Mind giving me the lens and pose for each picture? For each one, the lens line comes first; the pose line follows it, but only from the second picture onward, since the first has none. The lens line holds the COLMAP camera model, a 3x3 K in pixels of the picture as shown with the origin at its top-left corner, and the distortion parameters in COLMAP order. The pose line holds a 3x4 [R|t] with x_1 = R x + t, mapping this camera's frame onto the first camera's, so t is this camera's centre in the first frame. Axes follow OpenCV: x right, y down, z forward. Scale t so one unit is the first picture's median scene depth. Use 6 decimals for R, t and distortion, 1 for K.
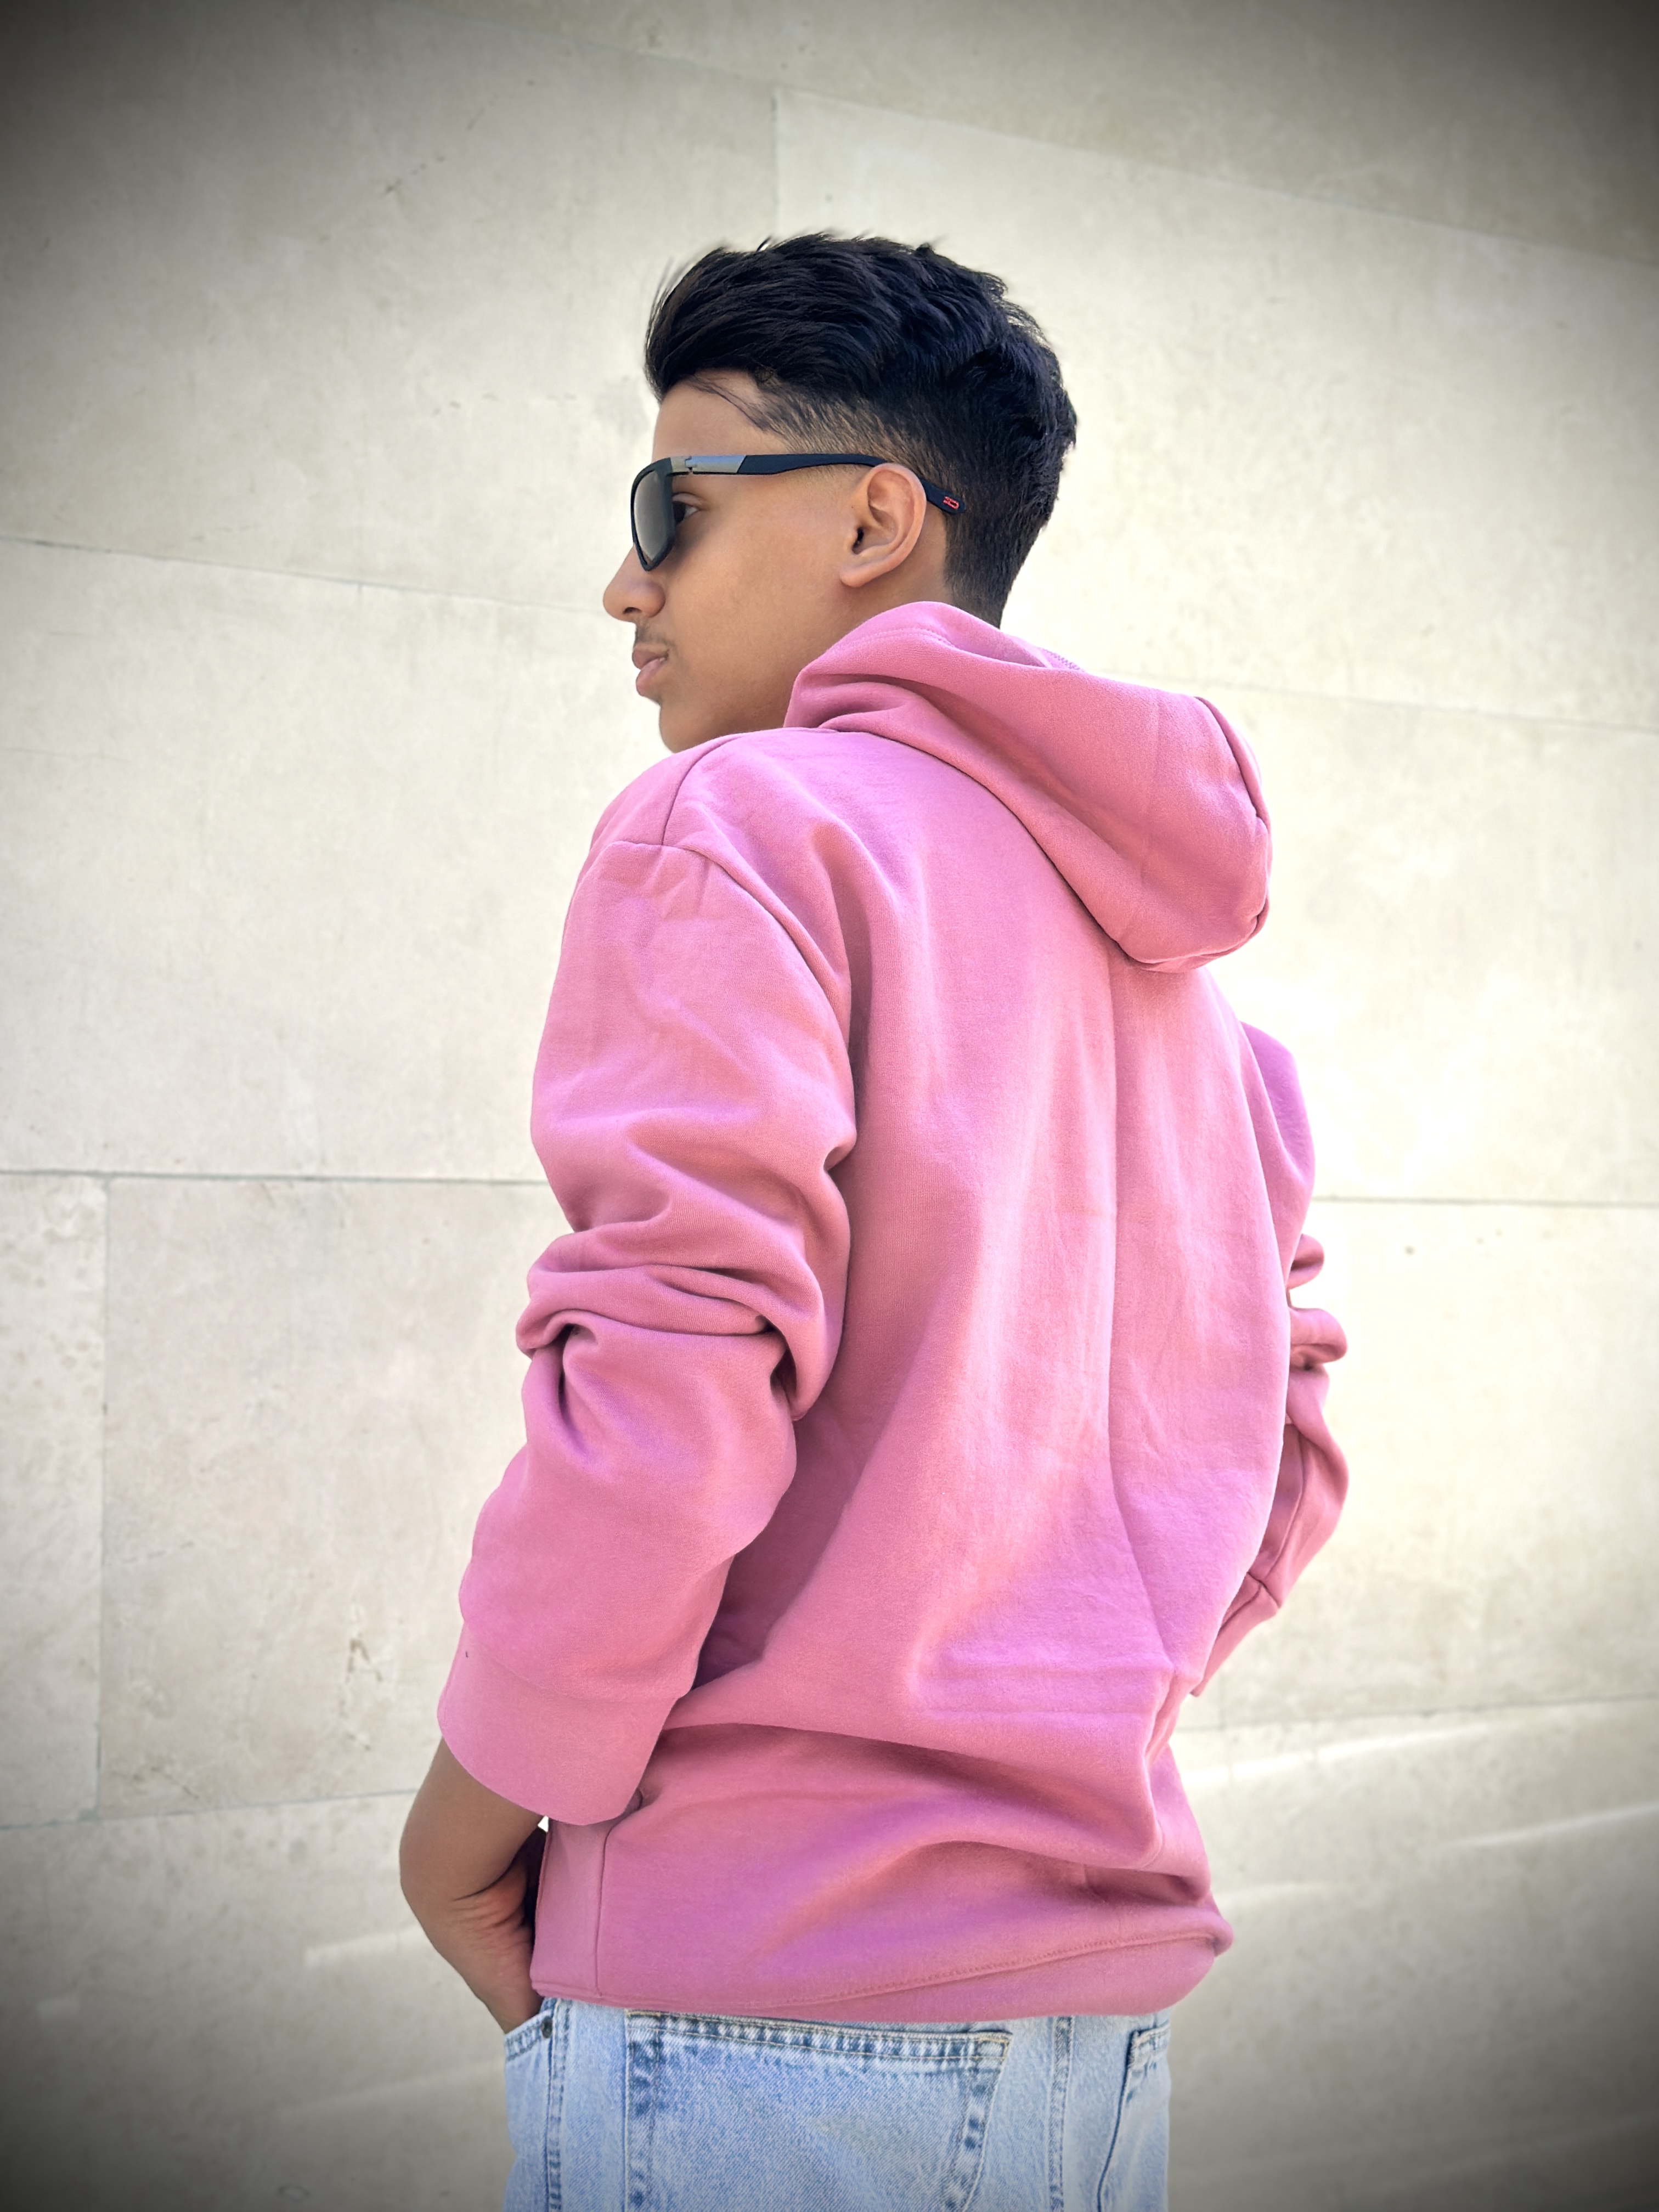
lens RADIAL K [[3087.3, 0, 835.4], [0, 3087.3, 1101.7], [0, 0, 1]] dist [0.136278, 0.000000]
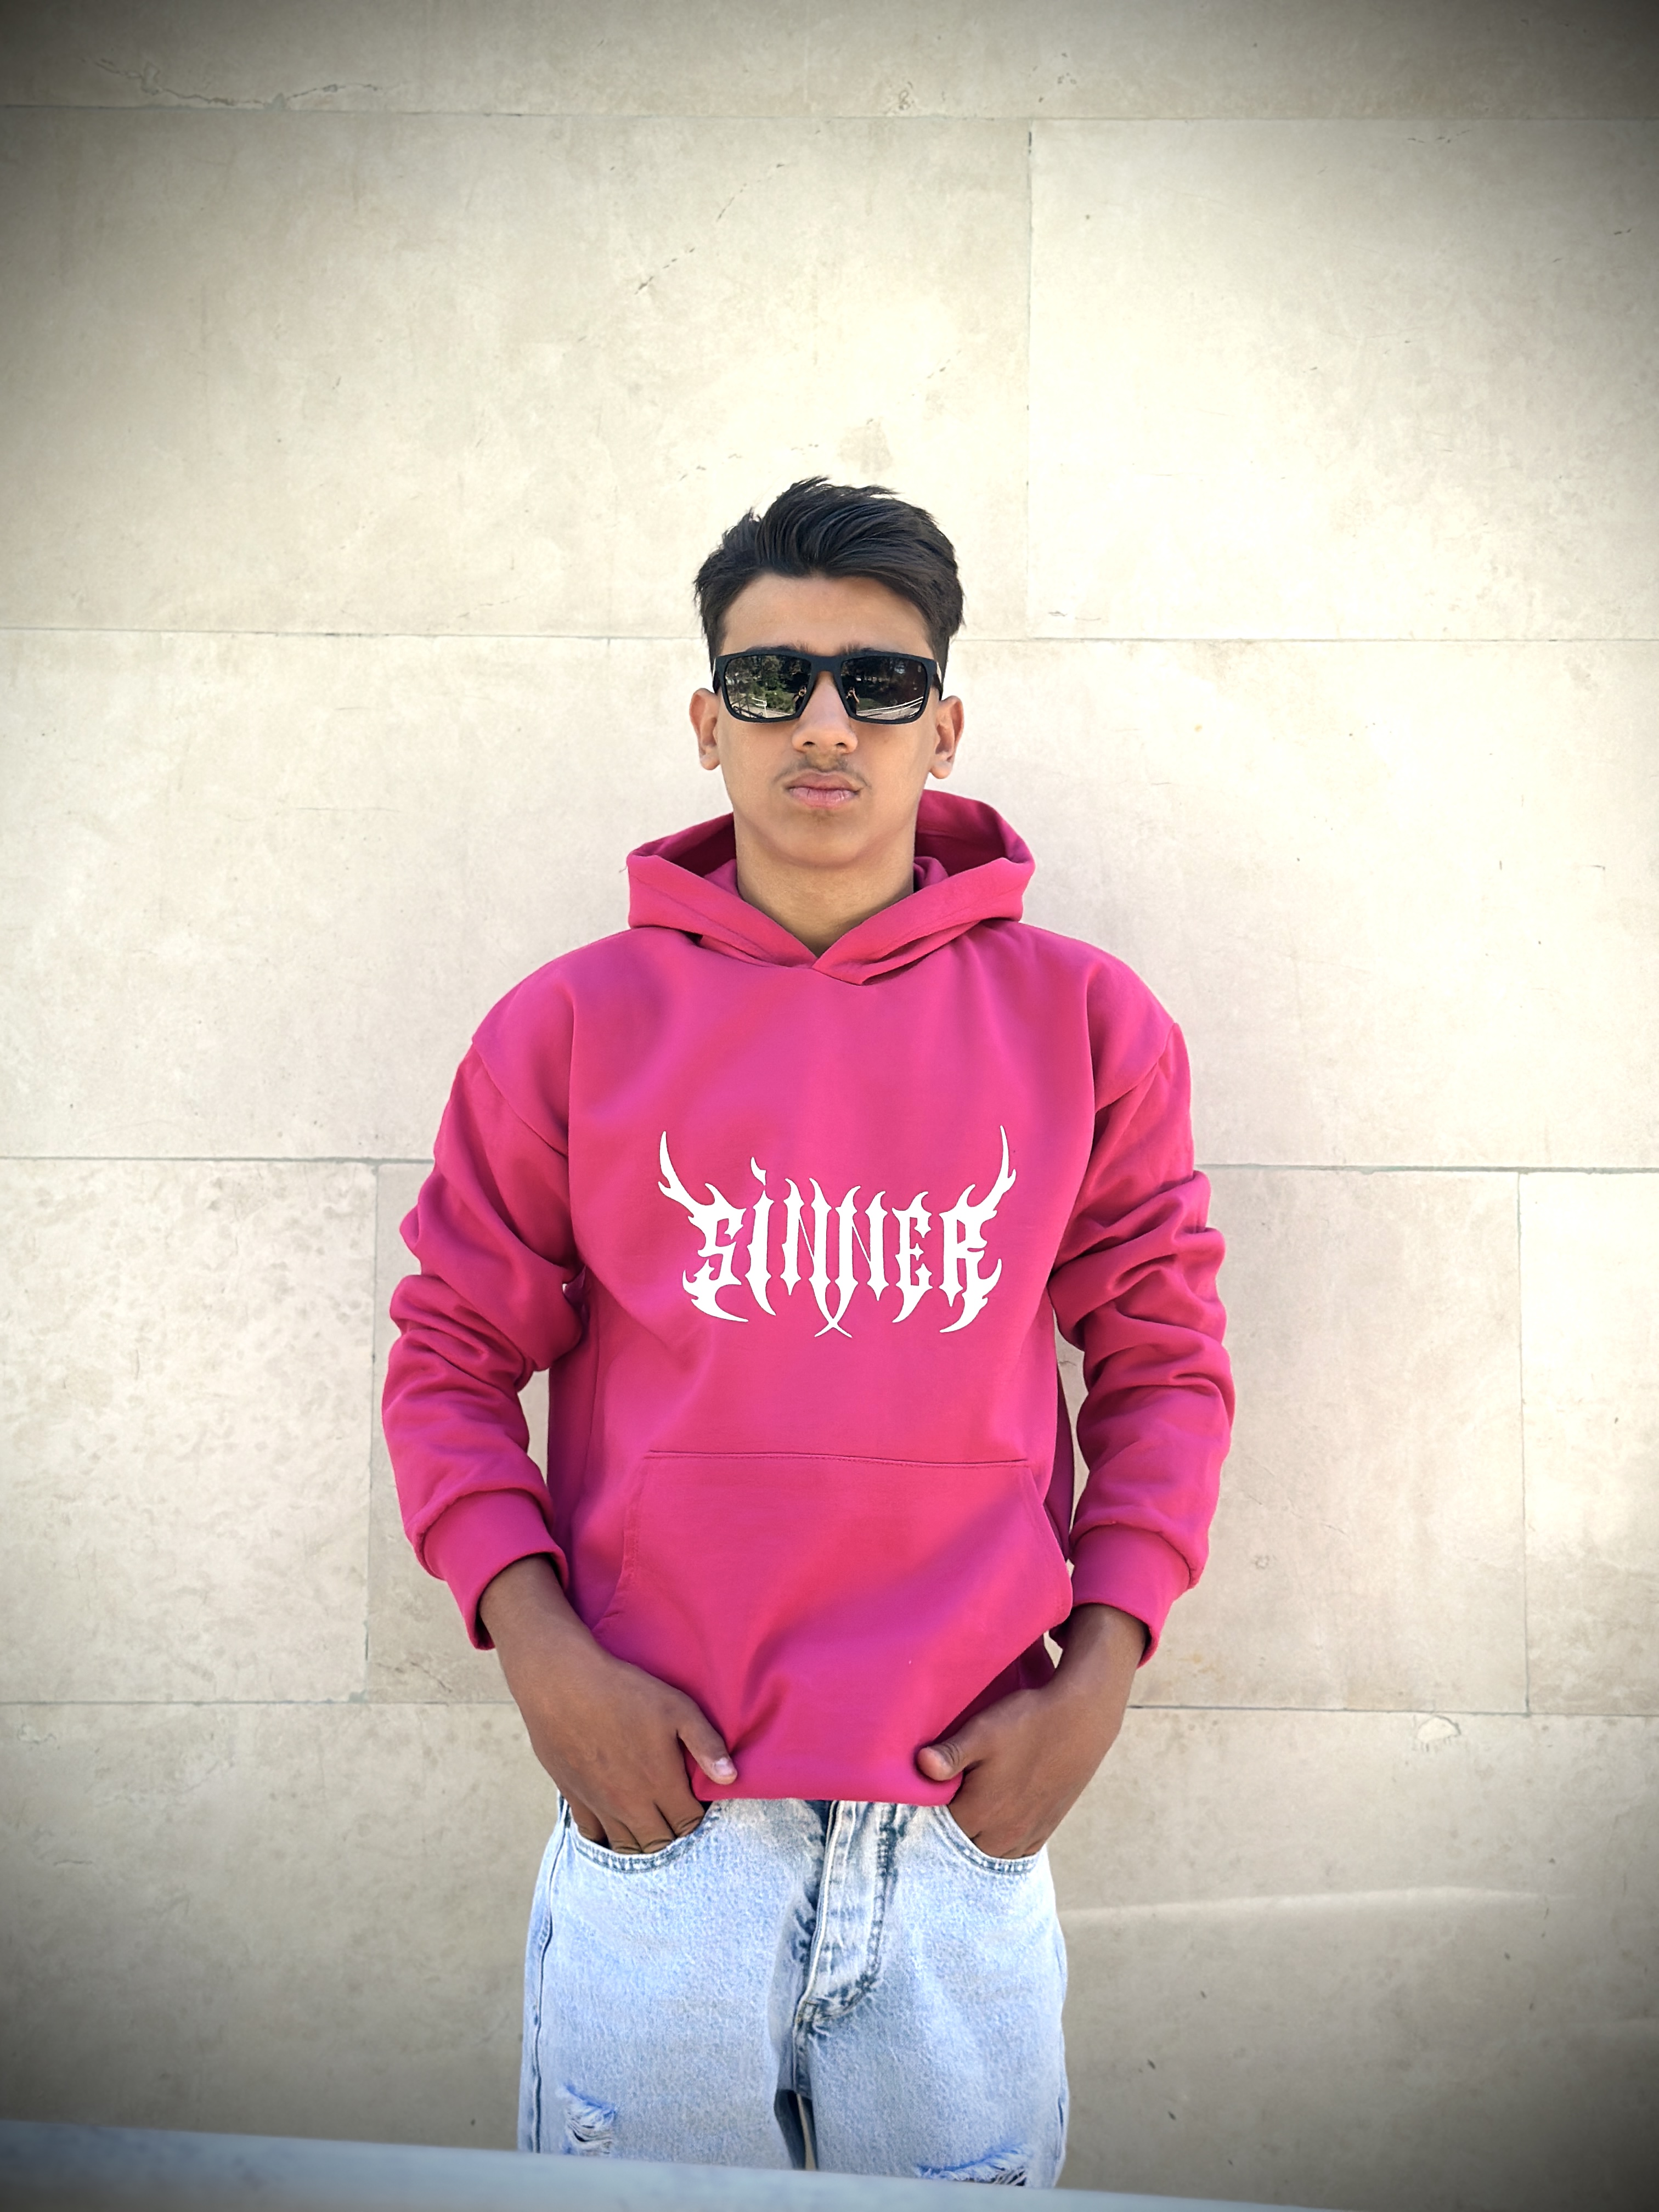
lens RADIAL K [[3087.3, 0, 830.1], [0, 3087.3, 1122.8], [0, 0, 1]] dist [0.136278, 0.000000]
pose [[0.877581, -0.025279, -0.478762, 0.479549], [0.024166, 0.999672, -0.008487, 0.023037], [0.478819, -0.004122, 0.877904, 0.046946]]
